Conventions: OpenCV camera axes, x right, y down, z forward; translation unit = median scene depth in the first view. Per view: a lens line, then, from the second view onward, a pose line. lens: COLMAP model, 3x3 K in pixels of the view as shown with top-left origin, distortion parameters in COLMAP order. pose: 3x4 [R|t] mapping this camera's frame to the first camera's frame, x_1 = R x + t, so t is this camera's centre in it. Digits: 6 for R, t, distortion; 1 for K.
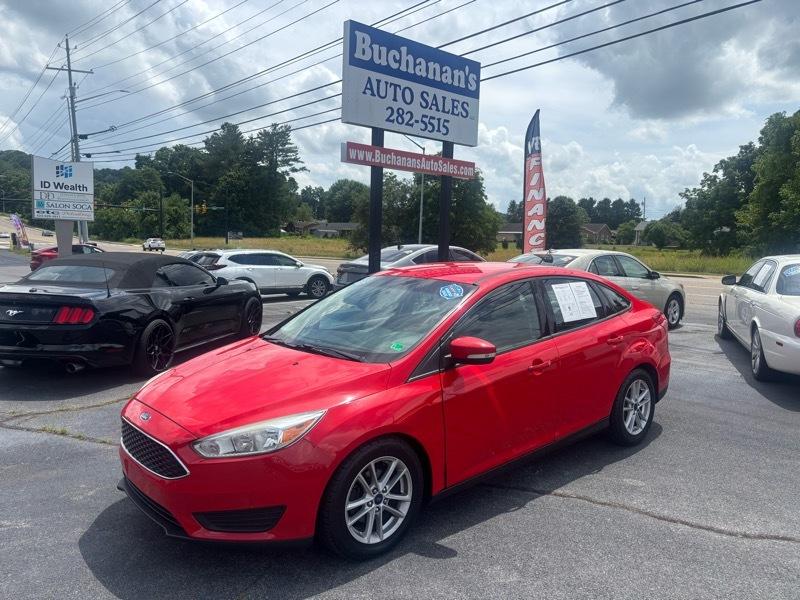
lens RADIAL K [[609.0, 0, 402.7], [0, 609.0, 302.1], [0, 0, 1]] dist [0.046217, -0.045824]
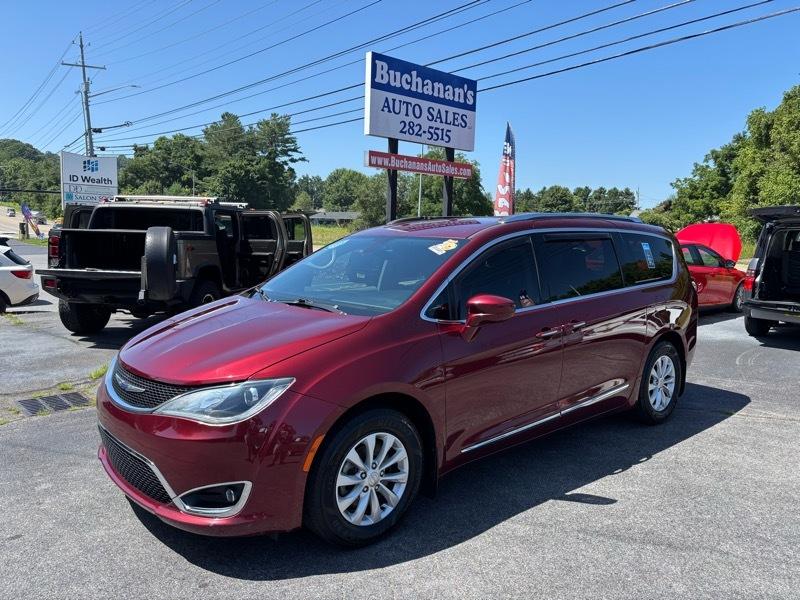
lens RADIAL K [[609.0, 0, 404.4], [0, 609.0, 301.6], [0, 0, 1]] dist [0.046217, -0.045824]
pose [[0.999967, -0.002479, 0.007766, -0.024886], [0.002345, 0.999849, 0.017196, 0.019020], [-0.007807, -0.017177, 0.999822, -0.201708]]
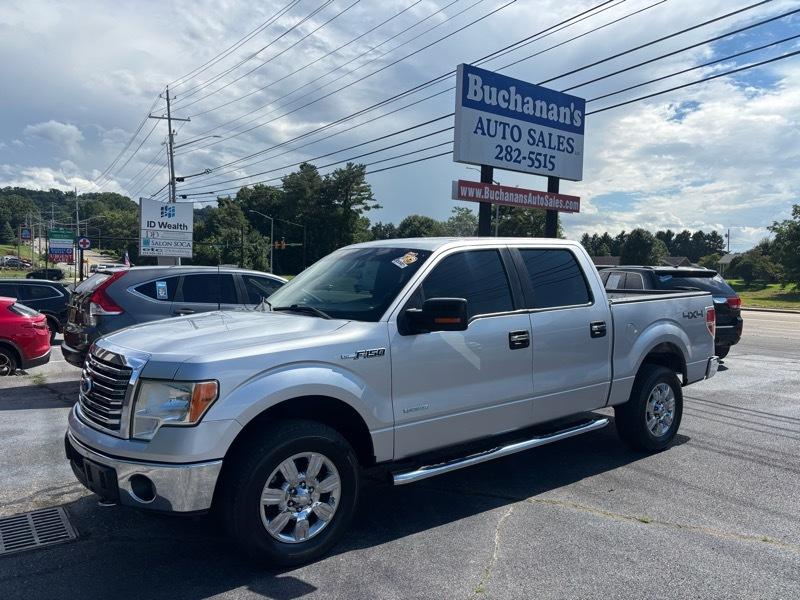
lens RADIAL K [[609.0, 0, 402.5], [0, 609.0, 301.8], [0, 0, 1]] dist [0.046217, -0.045824]
pose [[0.993863, 0.002370, -0.110589, -0.059562], [-0.008609, 0.998395, -0.055977, 0.001244], [0.110279, 0.056586, 0.992289, -0.015070]]
